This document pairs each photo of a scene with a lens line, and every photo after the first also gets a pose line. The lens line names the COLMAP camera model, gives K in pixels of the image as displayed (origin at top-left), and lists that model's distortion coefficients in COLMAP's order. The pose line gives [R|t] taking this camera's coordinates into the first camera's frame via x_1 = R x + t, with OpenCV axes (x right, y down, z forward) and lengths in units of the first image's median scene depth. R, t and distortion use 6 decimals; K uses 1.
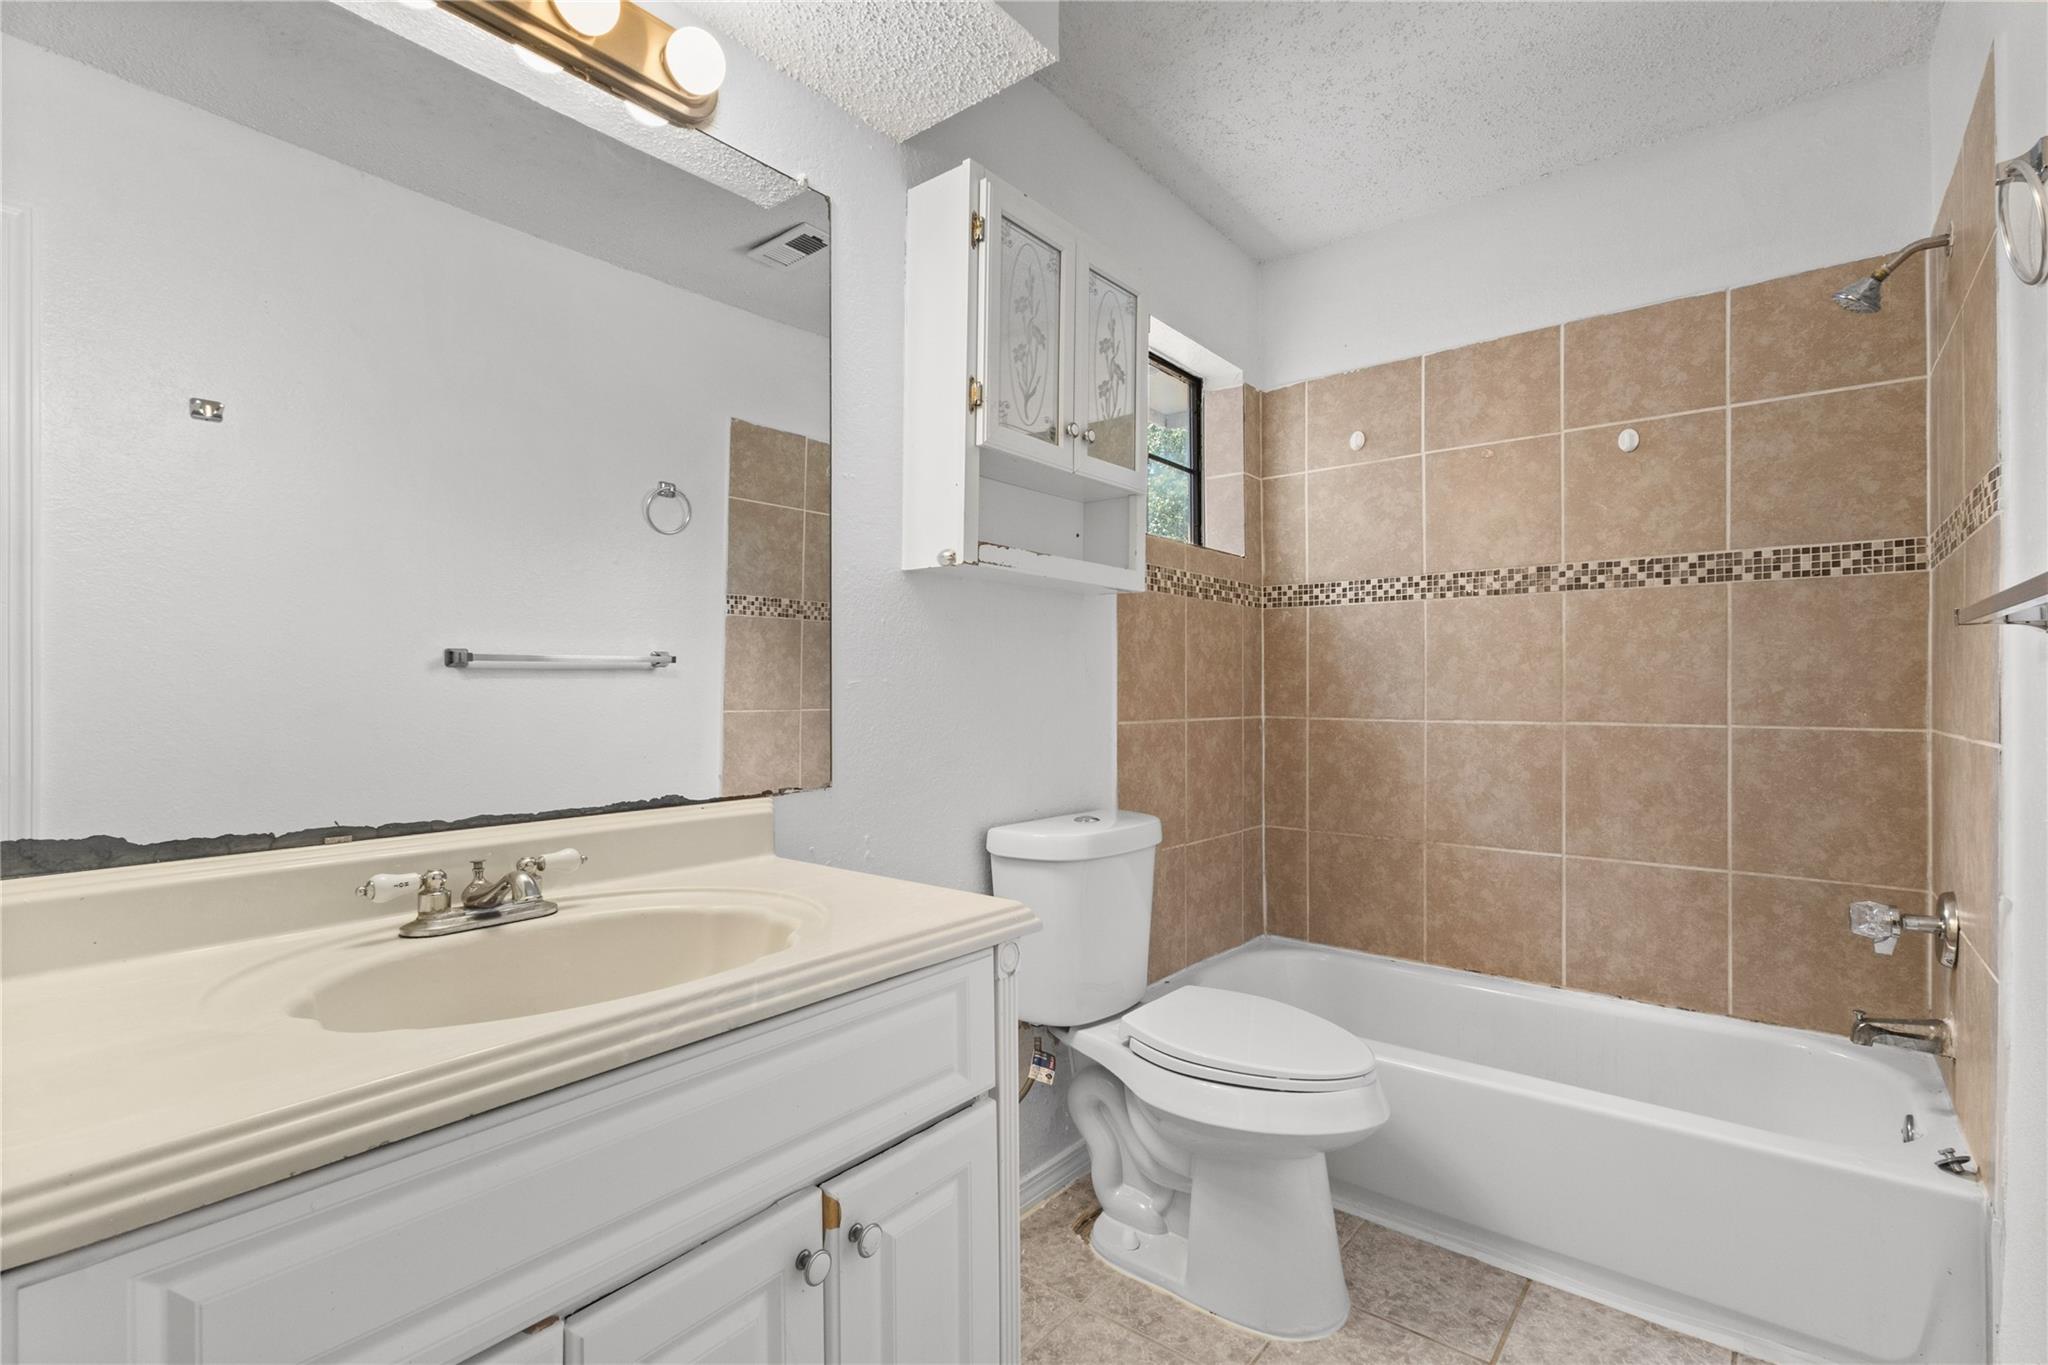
lens RADIAL K [[952.1, 0, 1027.3], [0, 952.1, 684.8], [0, 0, 1]] dist [0.000266, 0.002400]
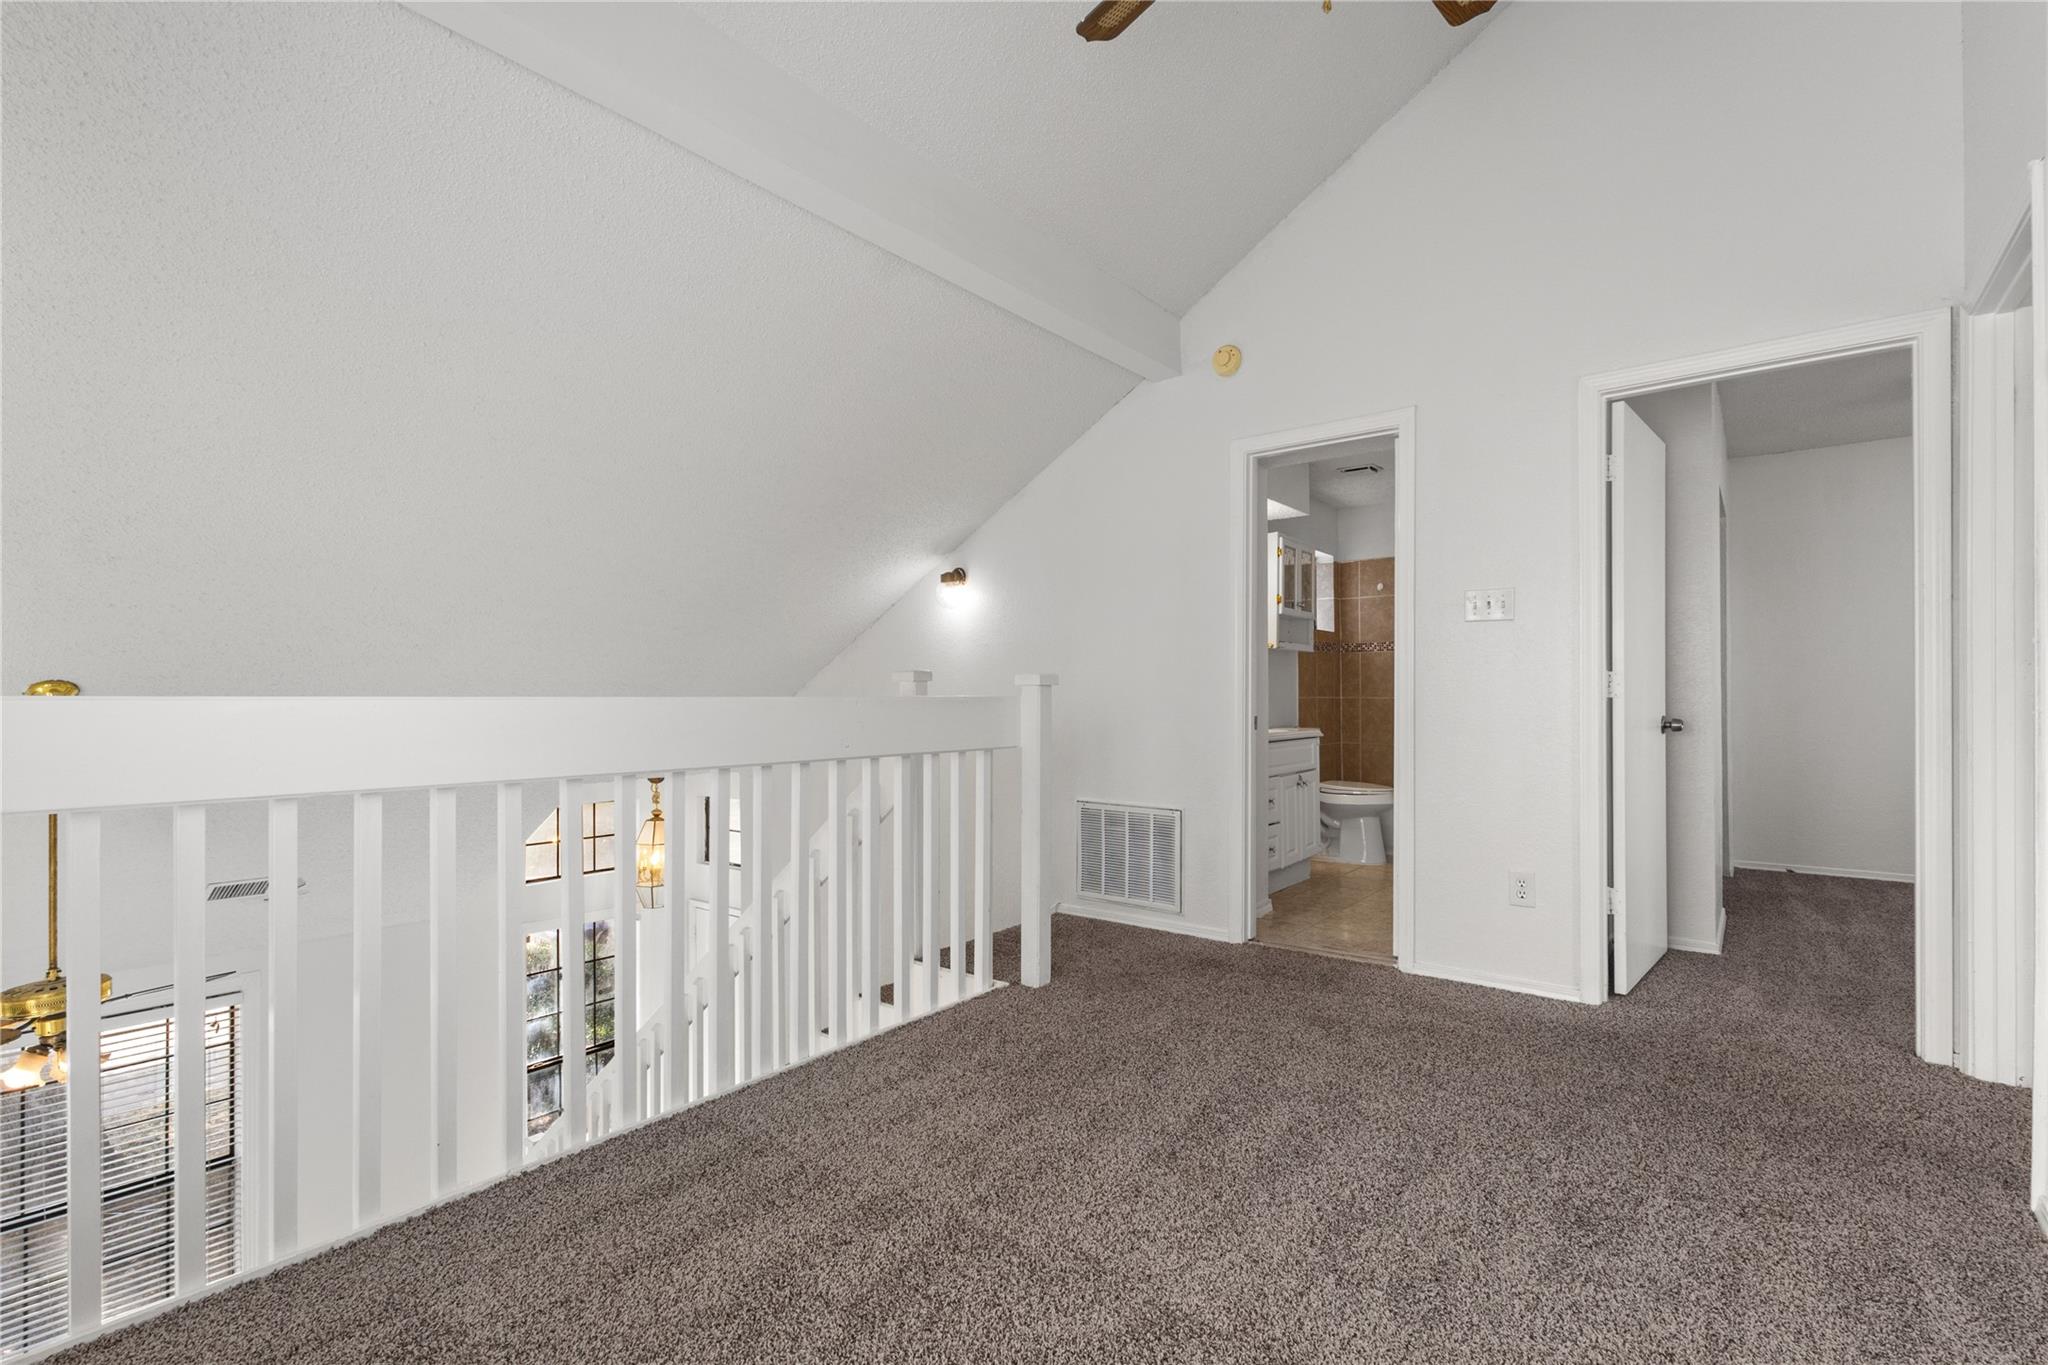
lens RADIAL K [[952.1, 0, 1020.1], [0, 952.1, 686.9], [0, 0, 1]] dist [0.000266, 0.002400]
pose [[0.999959, -0.003357, 0.008380, -0.619624], [0.003389, 0.999987, -0.003795, 0.014367], [-0.008367, 0.003823, 0.999958, -1.488844]]
